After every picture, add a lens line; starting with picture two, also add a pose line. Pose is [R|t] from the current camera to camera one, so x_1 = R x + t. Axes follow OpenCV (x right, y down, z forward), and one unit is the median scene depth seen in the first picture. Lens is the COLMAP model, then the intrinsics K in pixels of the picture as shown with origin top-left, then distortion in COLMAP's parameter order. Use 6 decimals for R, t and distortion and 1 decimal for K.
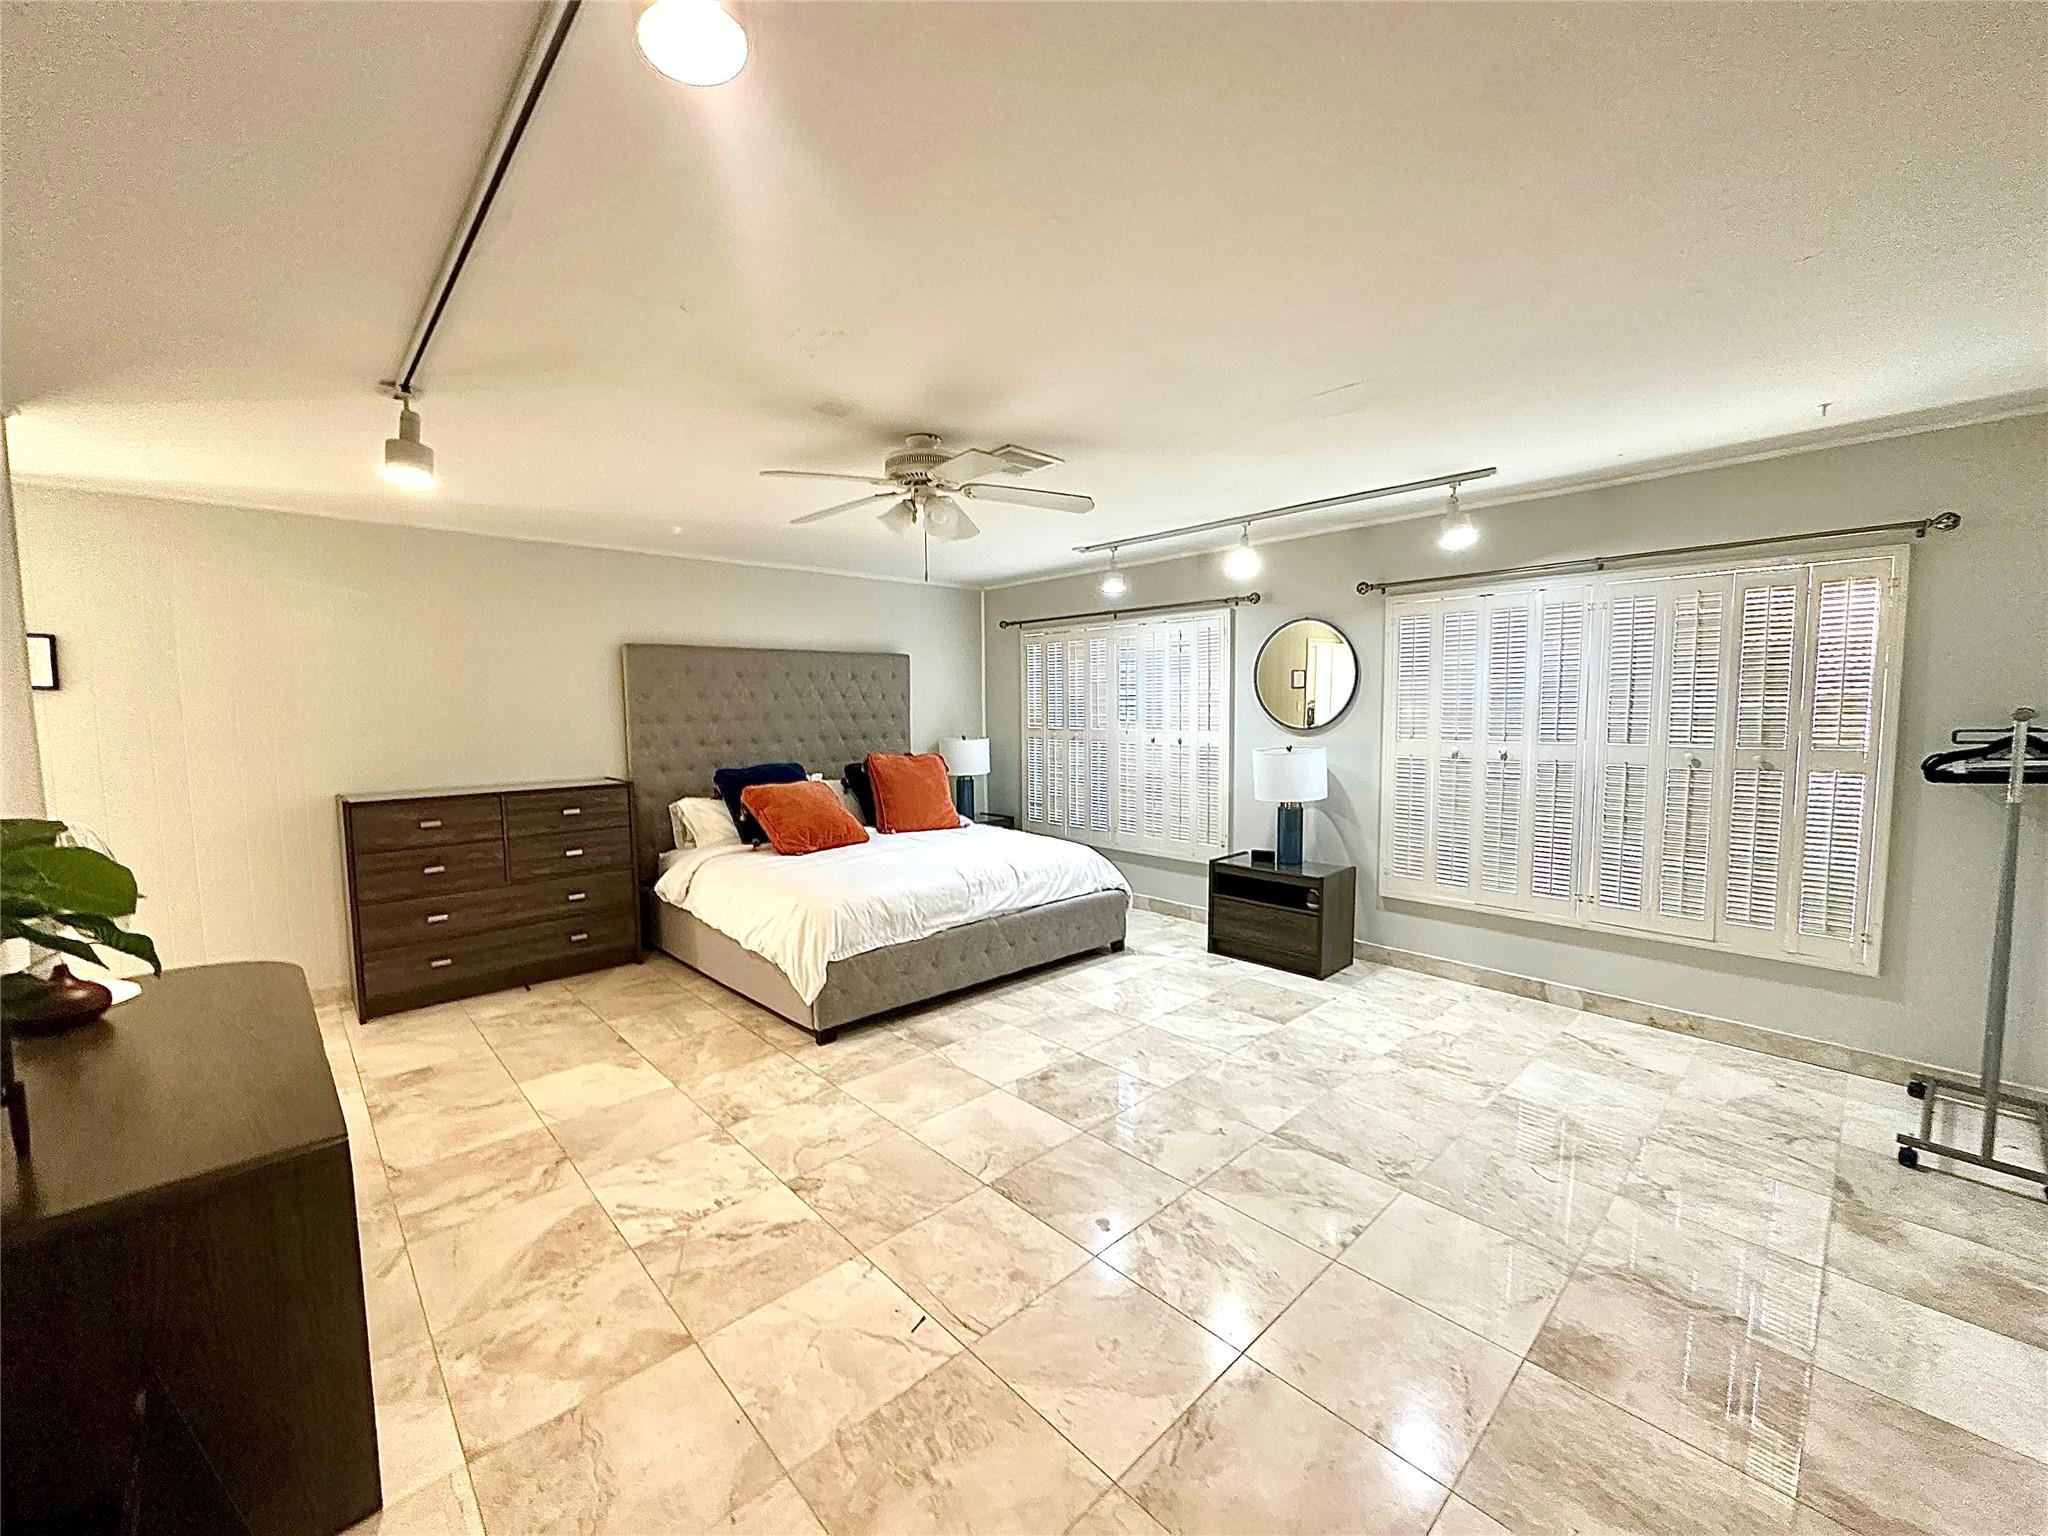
lens RADIAL K [[817.8, 0, 1023.8], [0, 817.8, 770.5], [0, 0, 1]] dist [-0.000556, 0.000147]
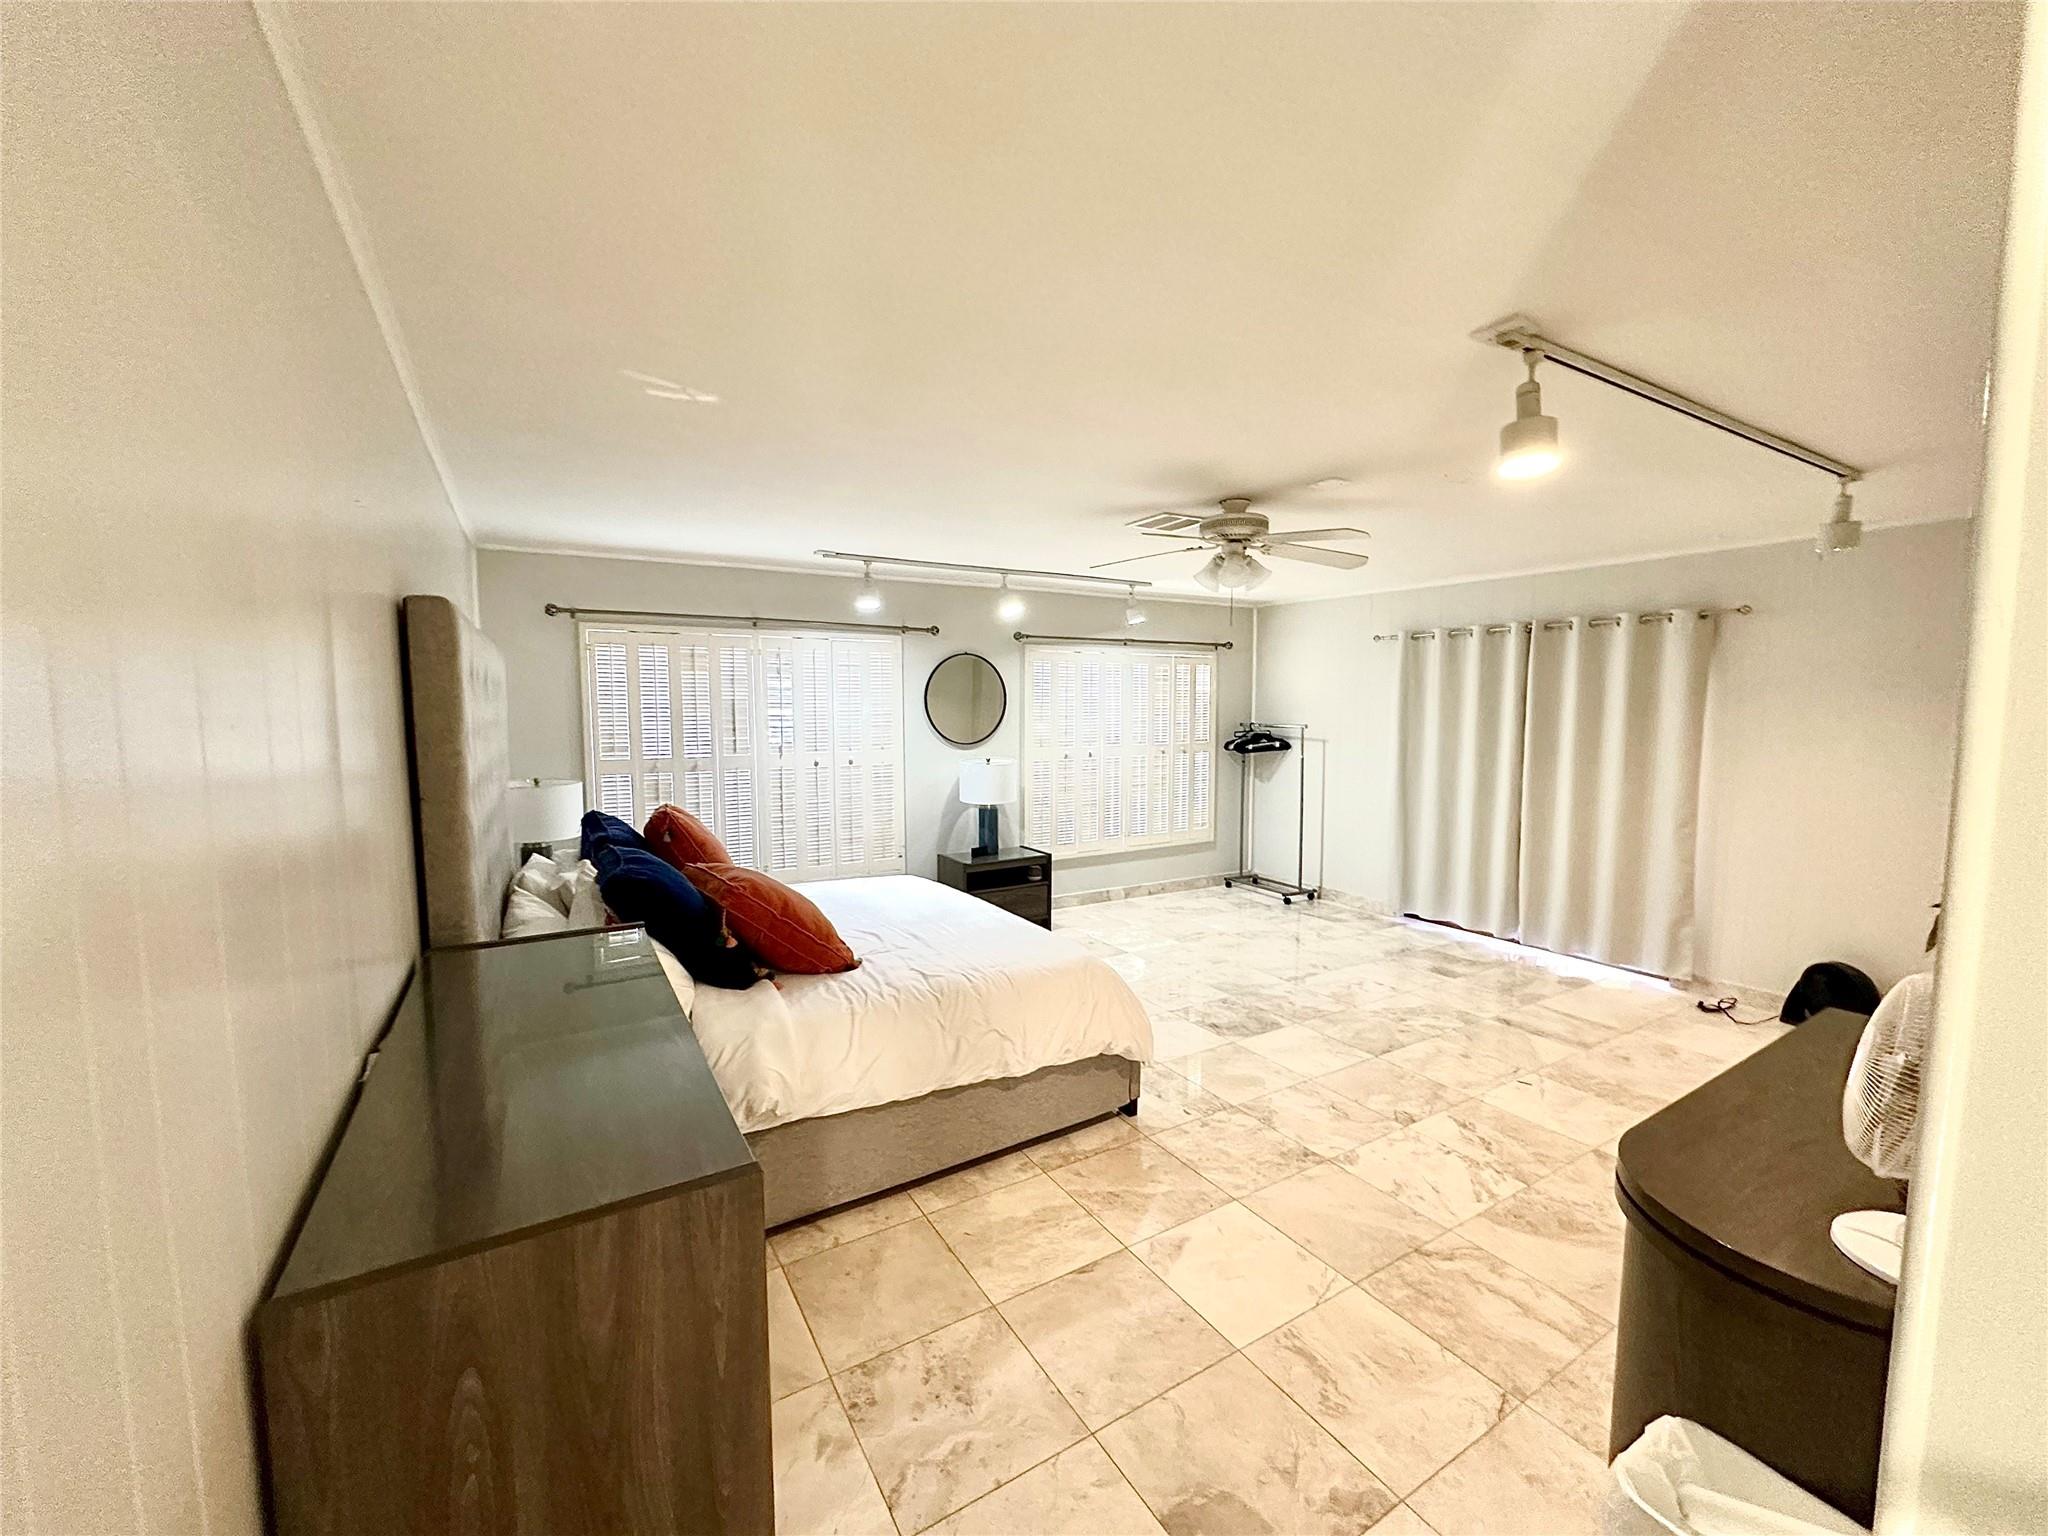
lens RADIAL K [[817.8, 0, 1024.5], [0, 817.8, 767.4], [0, 0, 1]] dist [-0.000556, 0.000147]
pose [[0.209037, -0.069315, 0.975448, -1.259671], [0.080958, 0.995287, 0.053376, -0.112847], [-0.974551, 0.067812, 0.213664, 1.011884]]
